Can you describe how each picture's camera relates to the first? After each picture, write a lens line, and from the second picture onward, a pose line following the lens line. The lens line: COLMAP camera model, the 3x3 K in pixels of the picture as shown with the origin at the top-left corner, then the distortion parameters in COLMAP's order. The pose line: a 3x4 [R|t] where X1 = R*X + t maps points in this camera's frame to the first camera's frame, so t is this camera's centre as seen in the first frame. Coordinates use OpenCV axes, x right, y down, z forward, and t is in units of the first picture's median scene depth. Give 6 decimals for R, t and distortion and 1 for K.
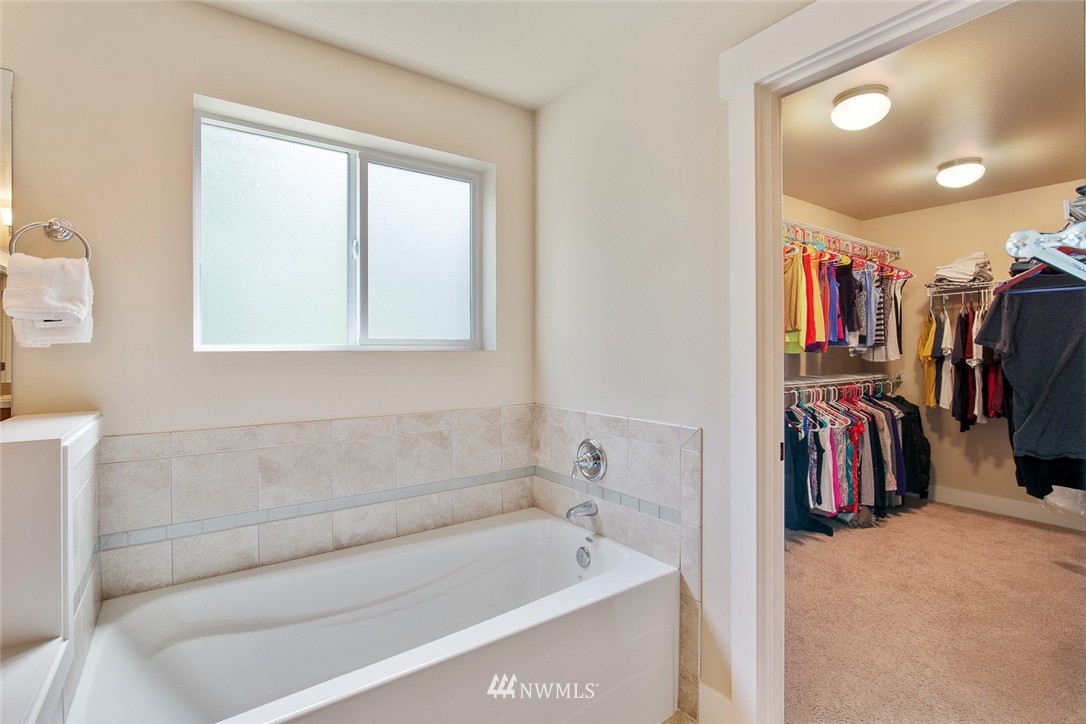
lens RADIAL K [[510.5, 0, 550.3], [0, 510.5, 347.6], [0, 0, 1]] dist [-0.005652, 0.000242]
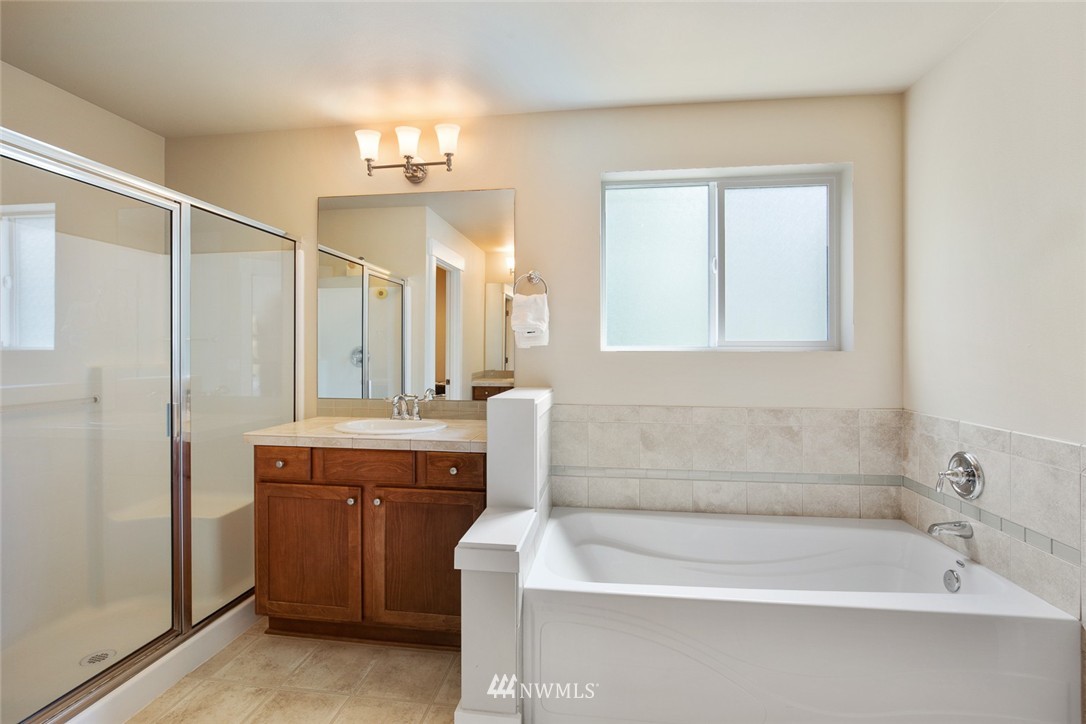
lens RADIAL K [[510.5, 0, 542.2], [0, 510.5, 355.0], [0, 0, 1]] dist [-0.005652, 0.000242]
pose [[0.732079, 0.012552, -0.681104, 0.144649], [-0.002863, 0.999878, 0.015349, -0.001515], [0.681214, -0.009287, 0.732026, -0.154077]]
